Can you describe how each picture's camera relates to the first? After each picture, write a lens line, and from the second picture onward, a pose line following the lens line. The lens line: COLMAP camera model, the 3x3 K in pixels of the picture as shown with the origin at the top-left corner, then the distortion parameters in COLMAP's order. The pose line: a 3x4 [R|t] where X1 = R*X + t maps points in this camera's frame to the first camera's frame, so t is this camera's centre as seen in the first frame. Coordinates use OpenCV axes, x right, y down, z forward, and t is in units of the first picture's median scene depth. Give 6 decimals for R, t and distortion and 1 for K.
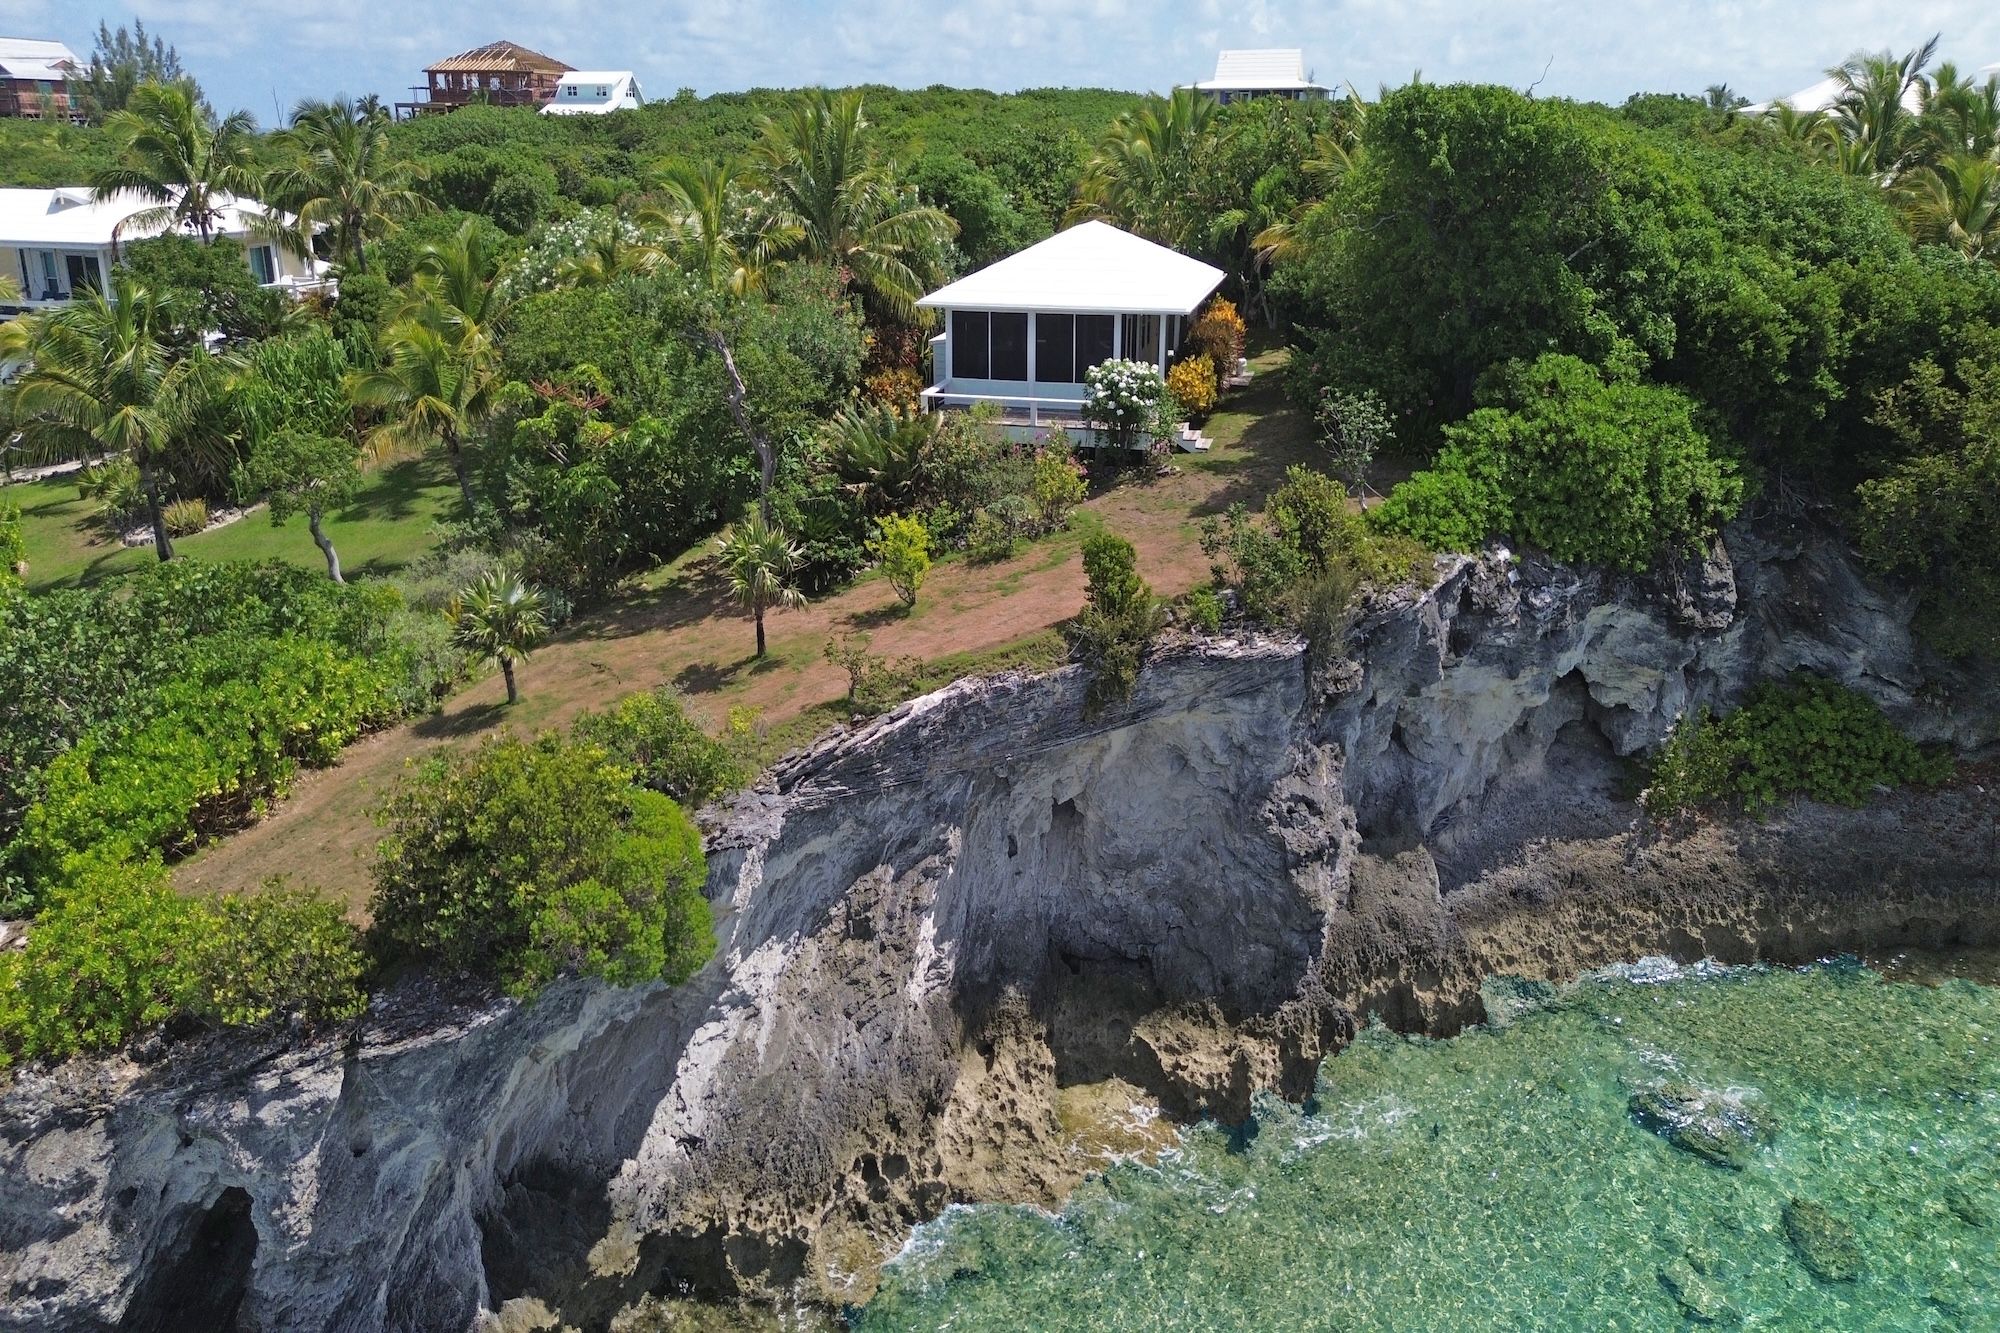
lens RADIAL K [[1463.8, 0, 1034.1], [0, 1463.8, 667.8], [0, 0, 1]] dist [0.022414, -0.042068]
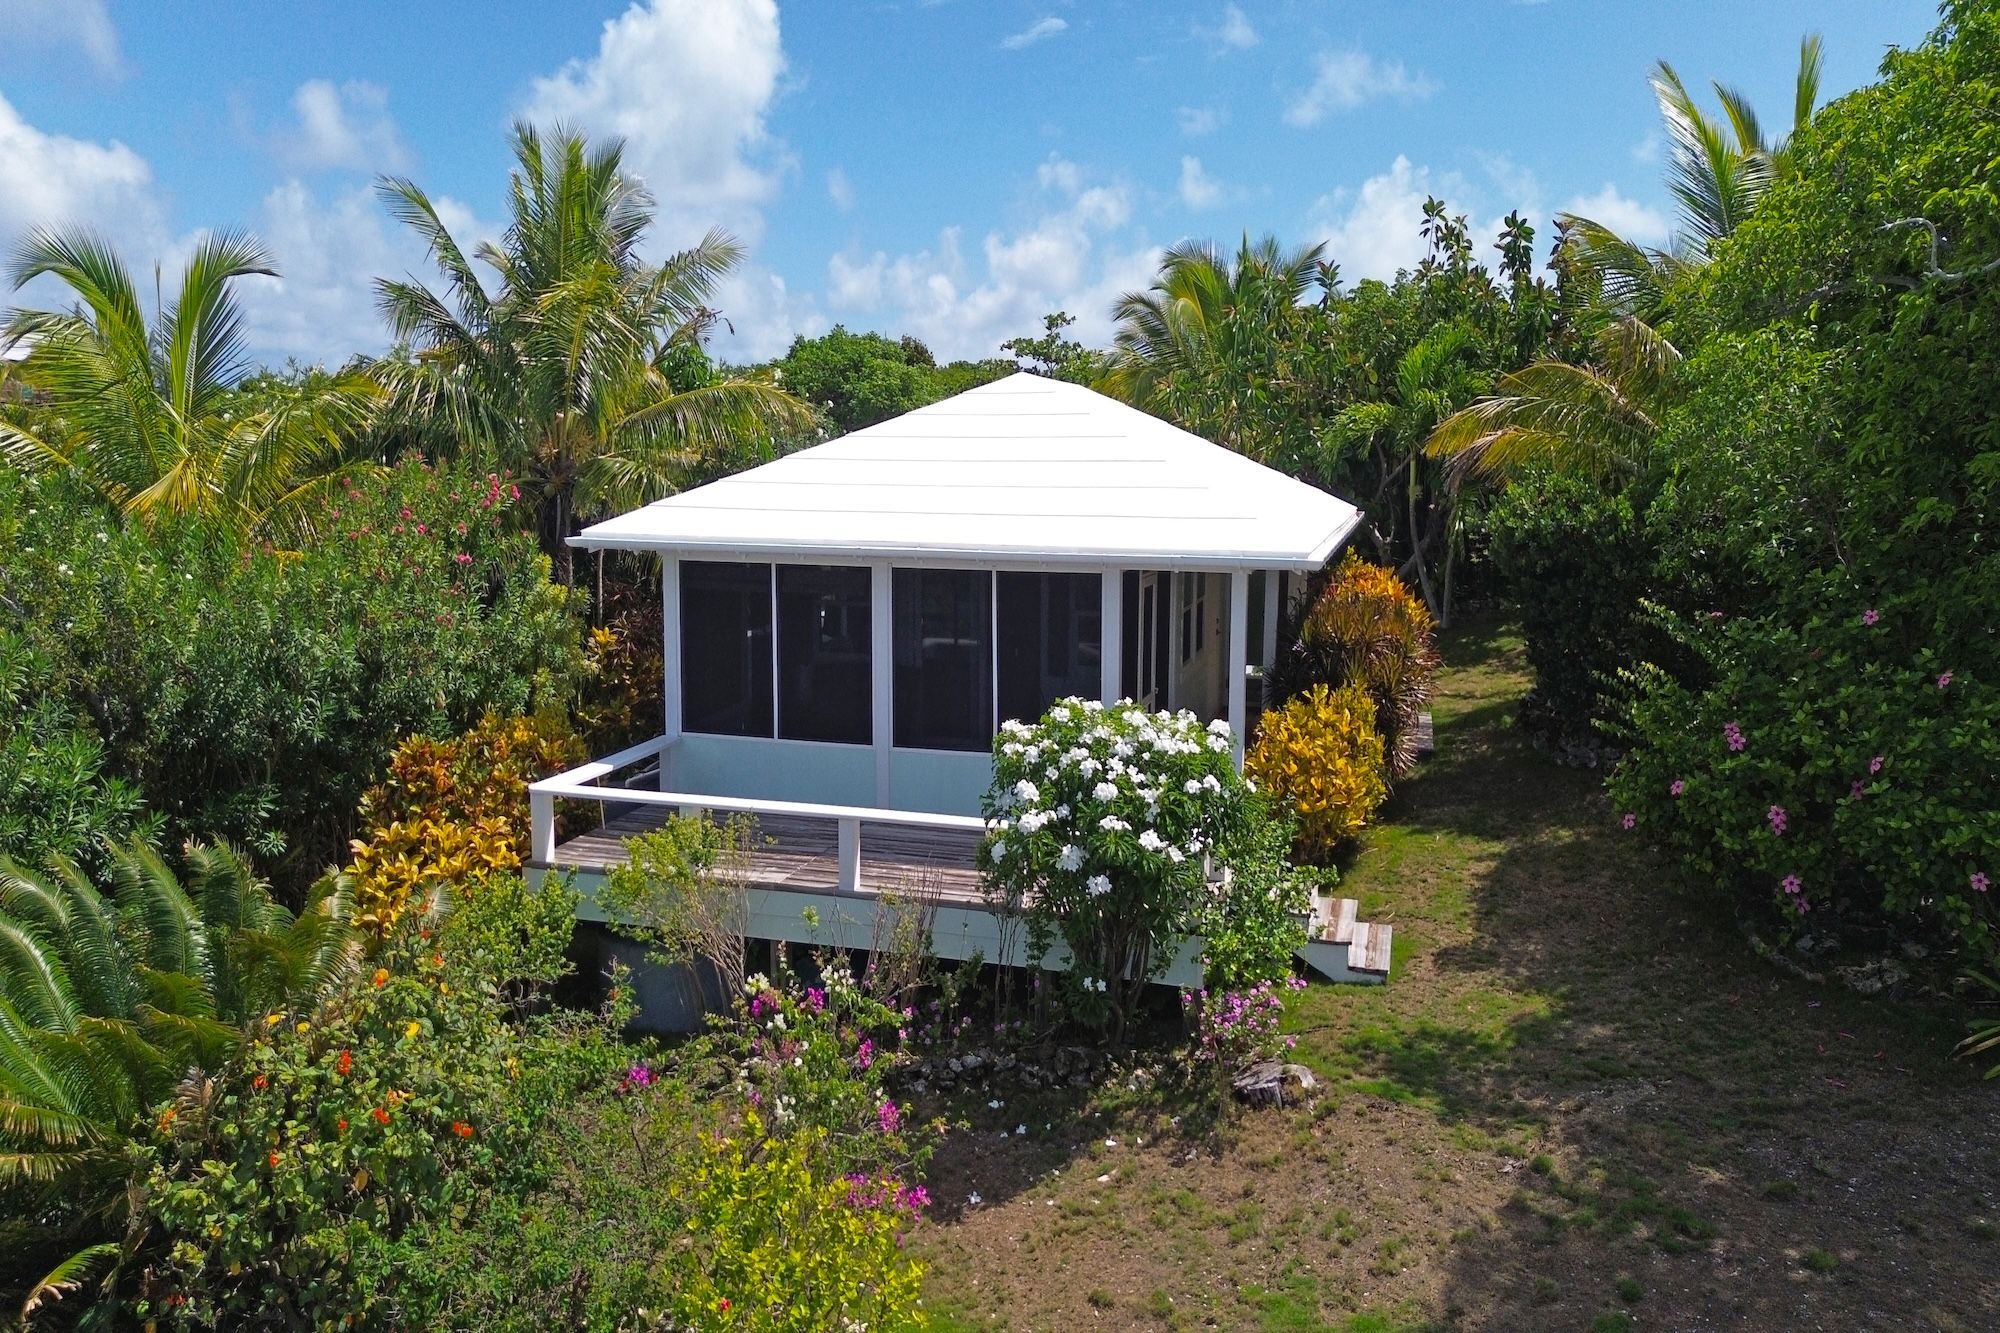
lens RADIAL K [[1463.8, 0, 1034.1], [0, 1463.8, 667.8], [0, 0, 1]] dist [0.022414, -0.042068]
pose [[0.999218, 0.009458, -0.038387, 0.051373], [-0.017159, 0.978492, -0.205570, -0.142235], [0.035617, 0.206068, 0.977889, 0.645913]]
